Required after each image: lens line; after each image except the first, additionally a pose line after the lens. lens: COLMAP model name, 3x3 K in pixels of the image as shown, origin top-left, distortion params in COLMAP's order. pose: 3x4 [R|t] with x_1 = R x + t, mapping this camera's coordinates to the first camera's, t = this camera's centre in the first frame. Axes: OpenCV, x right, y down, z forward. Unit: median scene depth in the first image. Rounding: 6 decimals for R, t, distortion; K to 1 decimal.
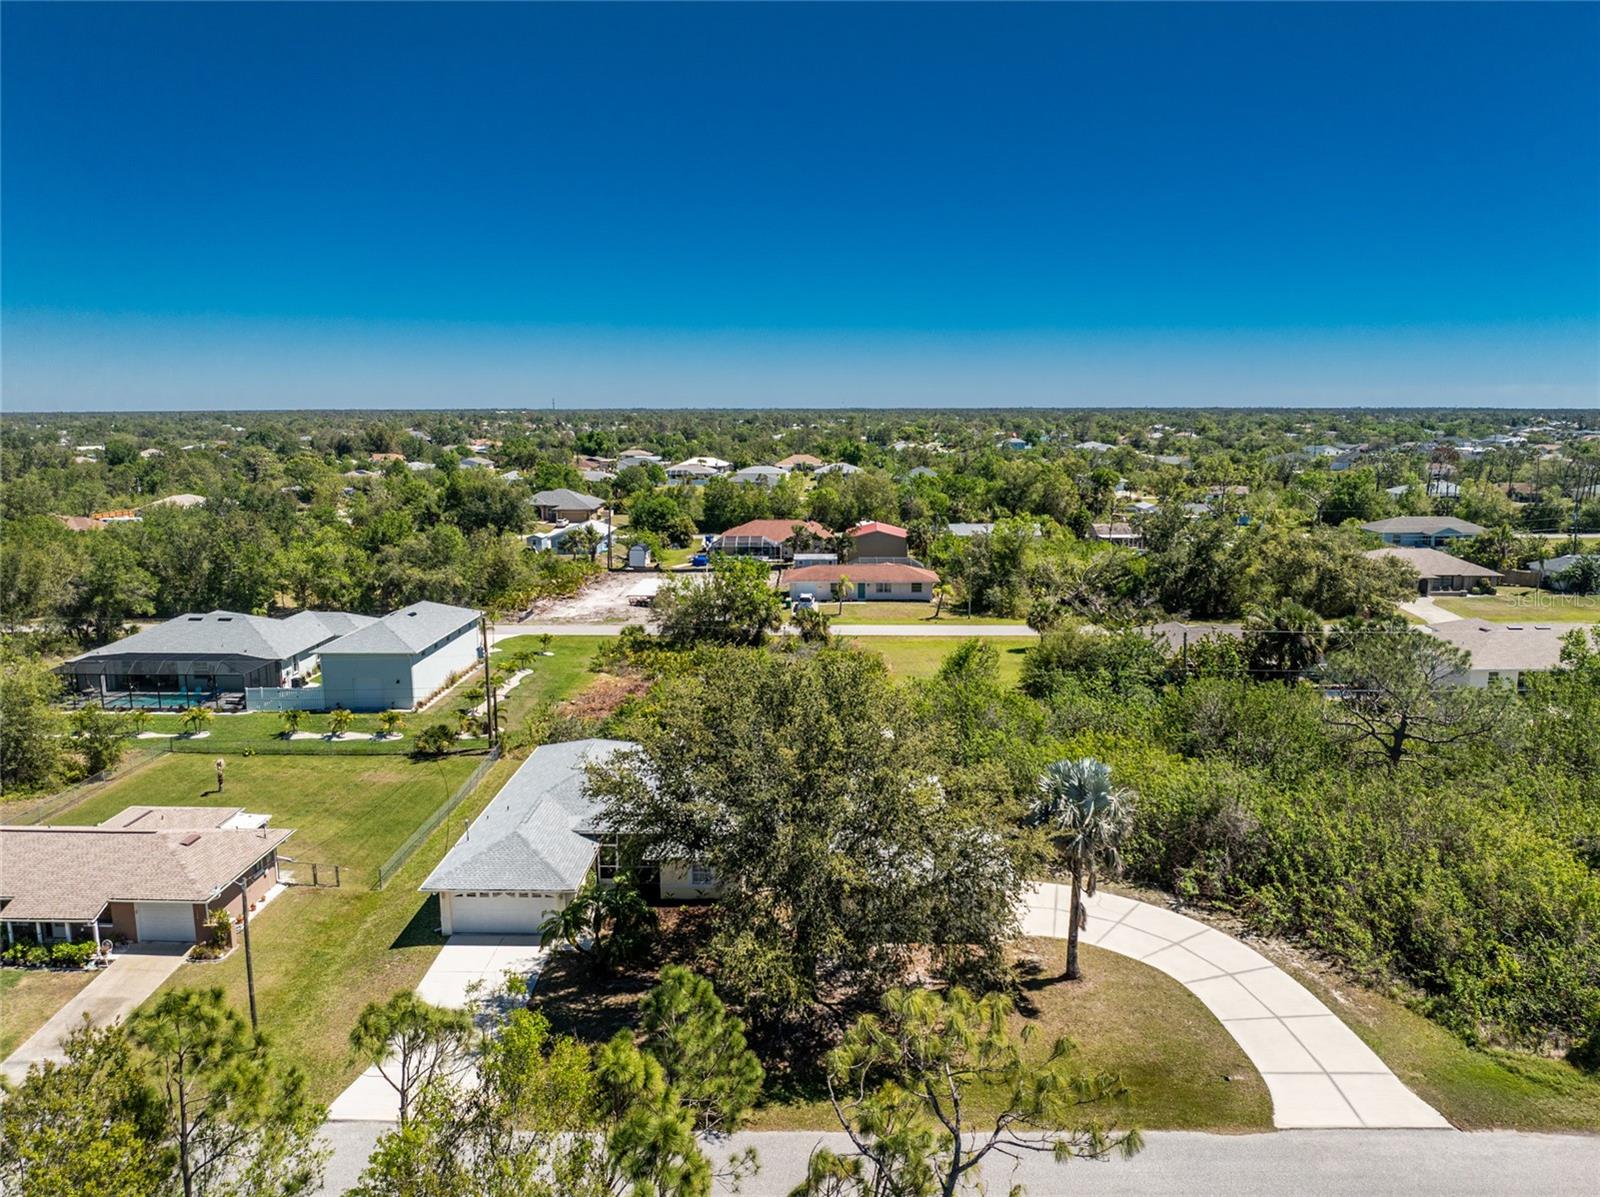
lens RADIAL K [[1129.7, 0, 784.8], [0, 1129.7, 595.0], [0, 0, 1]] dist [-0.027841, 0.004259]
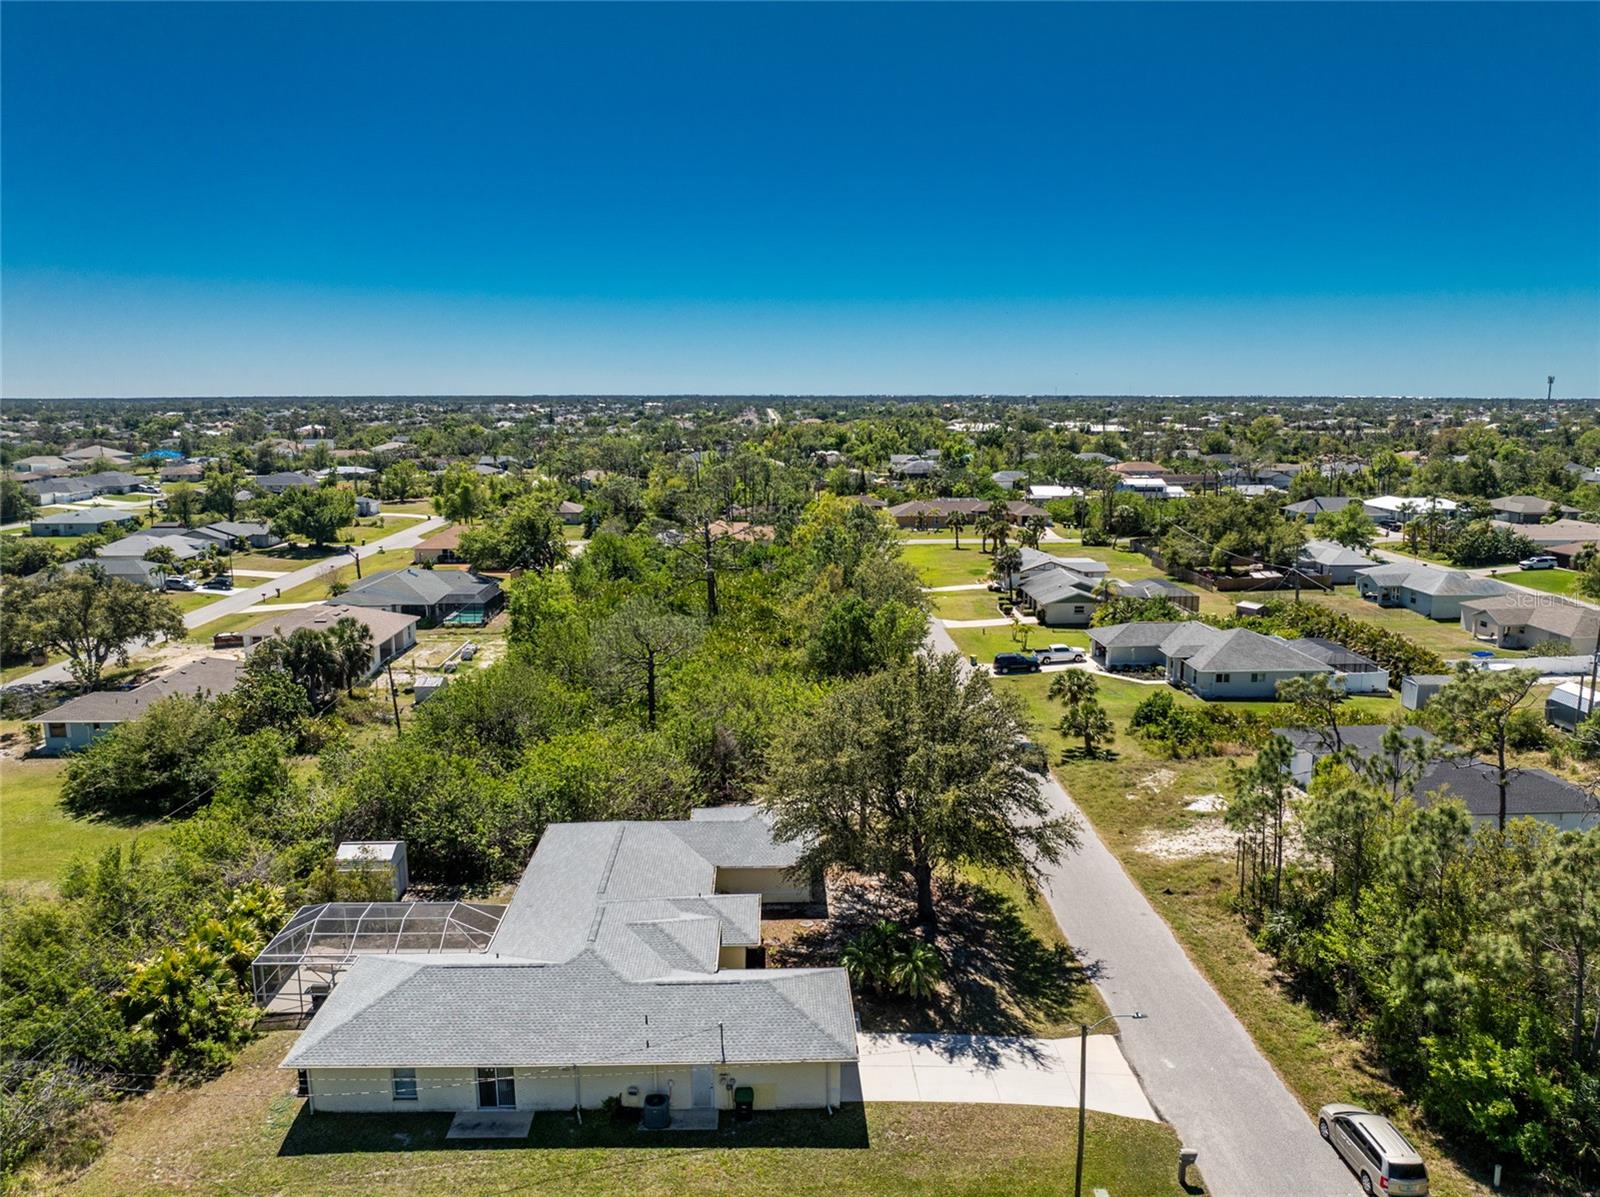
lens RADIAL K [[1149.5, 0, 800.0], [0, 1149.5, 598.5], [0, 0, 1]] dist [-0.031984, 0.000411]
pose [[-0.058088, -0.171038, 0.983551, -0.665589], [0.162557, 0.970445, 0.178359, -0.142676], [-0.984988, 0.170243, -0.028568, 0.602687]]
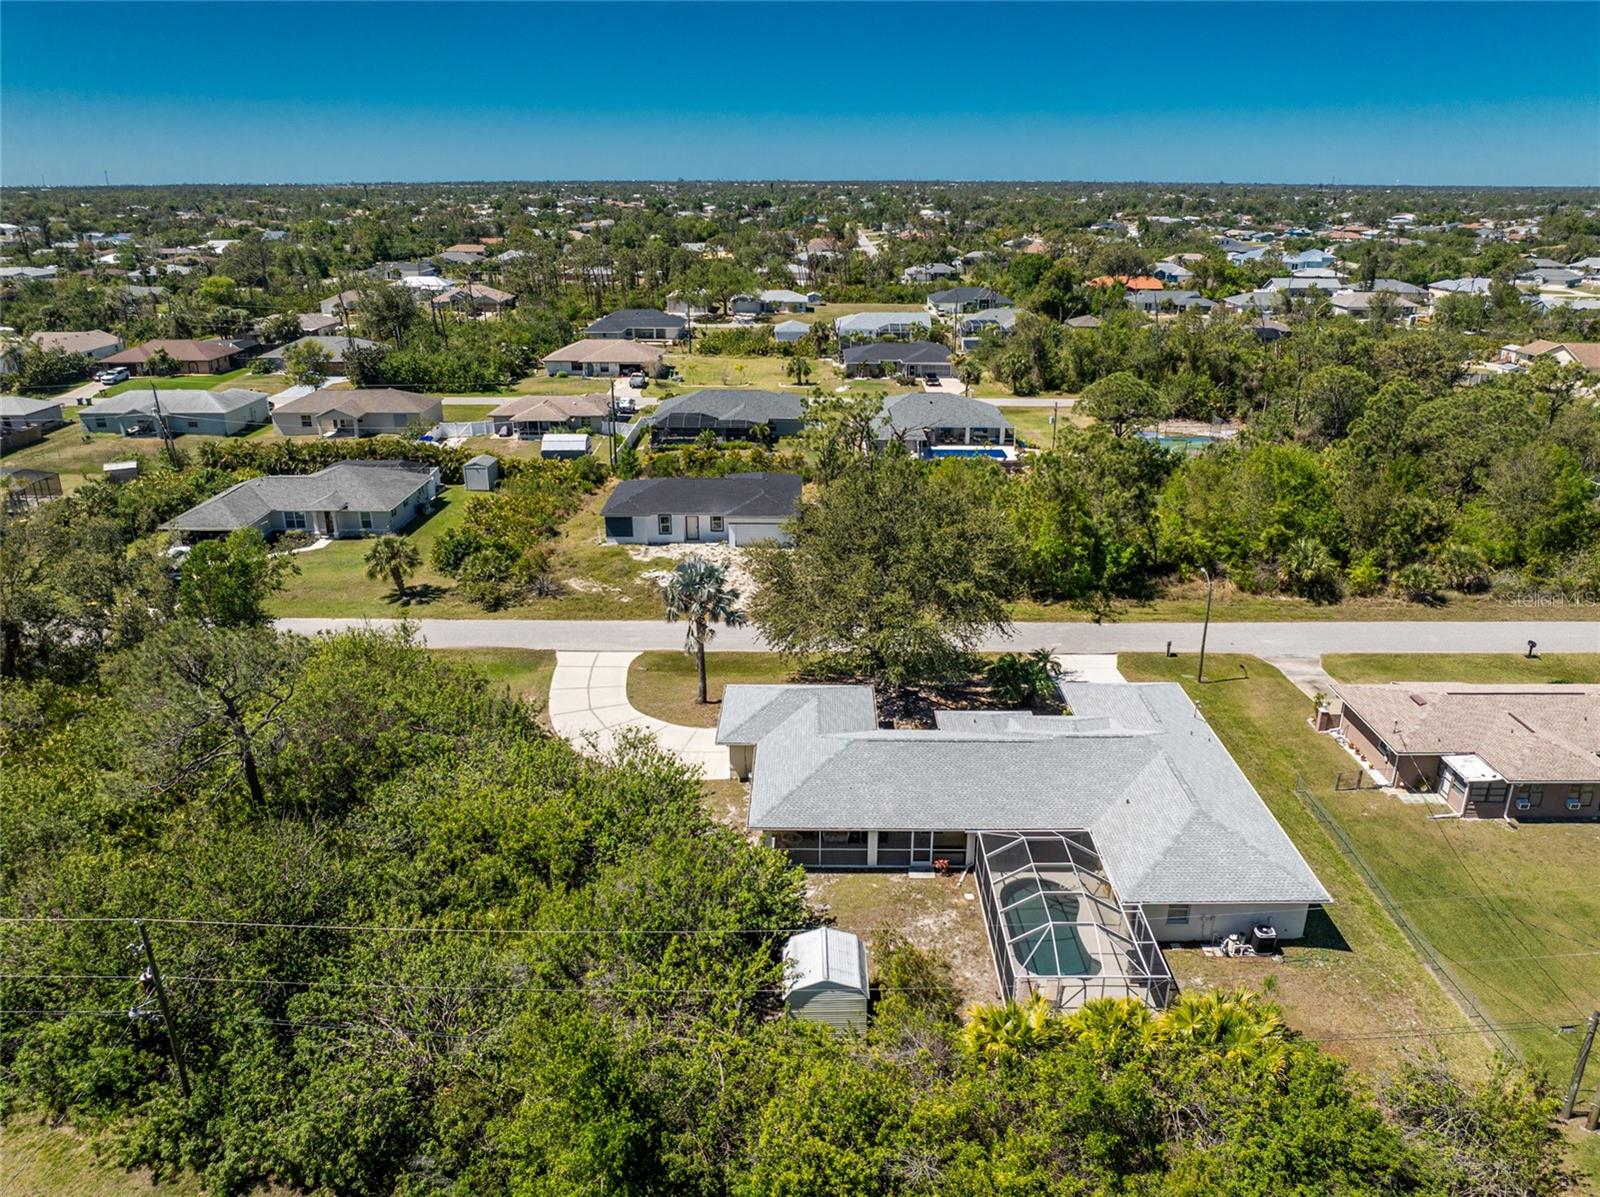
lens RADIAL K [[1149.5, 0, 800.0], [0, 1149.5, 598.5], [0, 0, 1]] dist [-0.031984, 0.000411]
pose [[-0.999744, 0.004817, -0.022099, 0.090029], [-0.006909, 0.865323, 0.501167, -0.297377], [0.021537, 0.501191, -0.865068, 1.255863]]
